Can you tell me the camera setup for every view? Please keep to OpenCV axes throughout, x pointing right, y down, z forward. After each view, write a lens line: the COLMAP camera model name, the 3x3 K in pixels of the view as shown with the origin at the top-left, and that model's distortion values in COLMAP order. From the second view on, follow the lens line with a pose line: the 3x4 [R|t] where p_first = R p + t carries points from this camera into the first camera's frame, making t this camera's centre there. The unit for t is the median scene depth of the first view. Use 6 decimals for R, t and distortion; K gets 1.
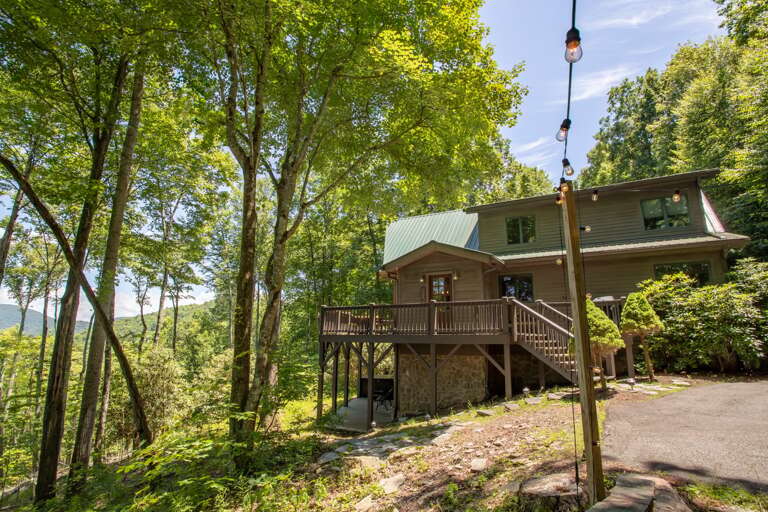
lens RADIAL K [[381.6, 0, 380.5], [0, 381.6, 254.5], [0, 0, 1]] dist [-0.072210, 0.030159]
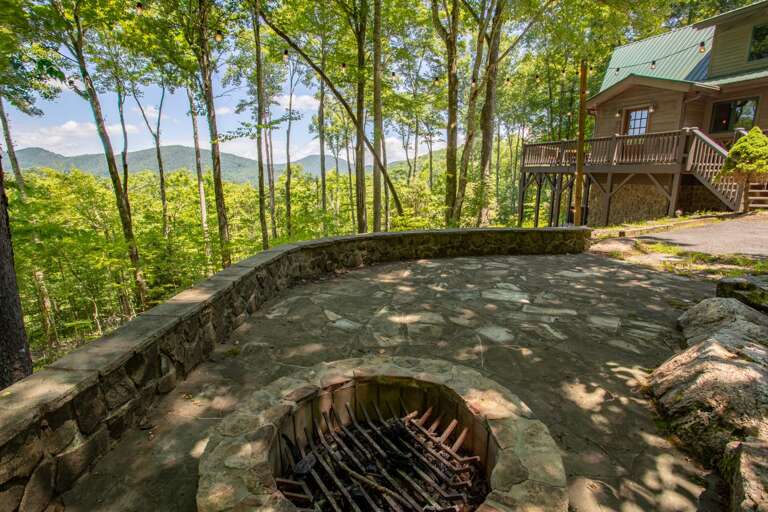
lens RADIAL K [[381.6, 0, 380.5], [0, 381.6, 254.5], [0, 0, 1]] dist [-0.072210, 0.030159]
pose [[0.796757, 0.119635, -0.592340, 0.215819], [0.130072, 0.923280, 0.361435, -0.029424], [0.590136, -0.365023, 0.720068, -0.252214]]
